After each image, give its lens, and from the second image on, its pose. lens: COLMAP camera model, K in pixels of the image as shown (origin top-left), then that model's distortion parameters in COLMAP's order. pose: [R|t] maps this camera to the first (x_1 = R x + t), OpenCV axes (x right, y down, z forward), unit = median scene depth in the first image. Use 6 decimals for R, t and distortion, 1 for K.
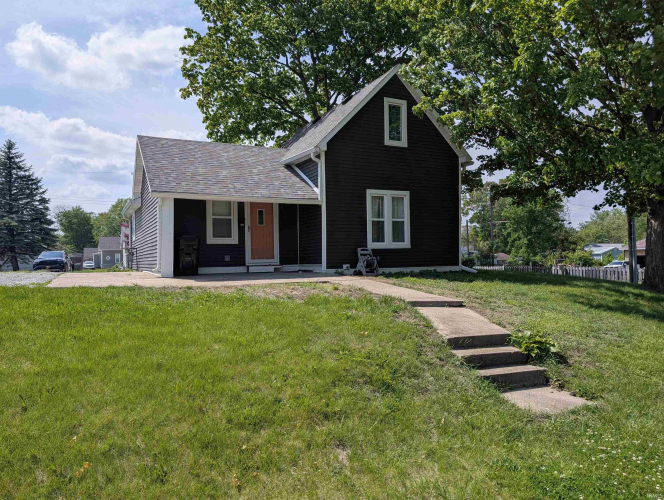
lens RADIAL K [[479.3, 0, 325.4], [0, 479.3, 247.2], [0, 0, 1]] dist [0.039841, -0.004516]
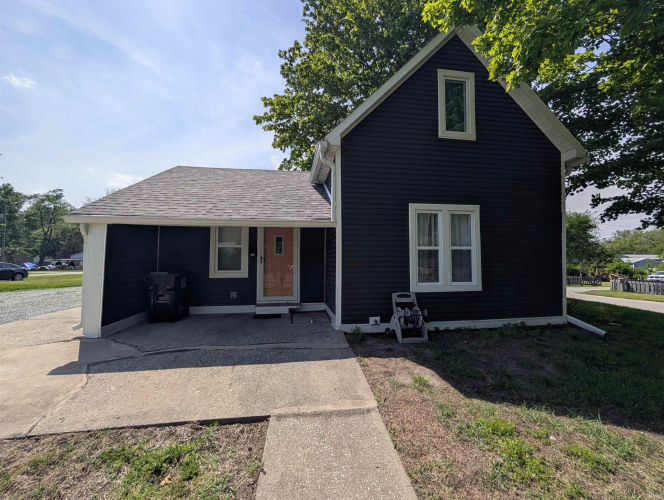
lens RADIAL K [[251.7, 0, 332.0], [0, 251.7, 250.0], [0, 0, 1]] dist [-0.000304, 0.000010]
pose [[0.949916, 0.001668, -0.312500, 0.090987], [-0.005739, 0.999910, -0.012109, -0.049429], [0.312451, 0.013296, 0.949841, 0.615336]]
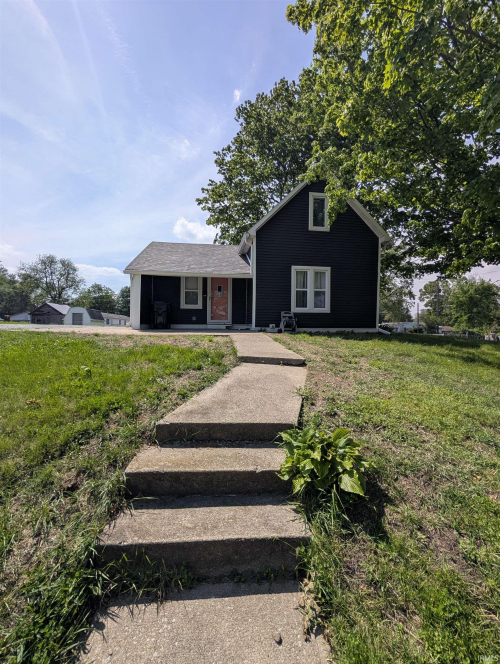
lens RADIAL K [[251.7, 0, 248.9], [0, 251.7, 327.5], [0, 0, 1]] dist [-0.000304, 0.000010]
pose [[0.944690, 0.024028, -0.327084, 0.195489], [-0.016473, 0.999530, 0.025849, 0.026547], [0.327551, -0.019031, 0.944642, 0.321305]]
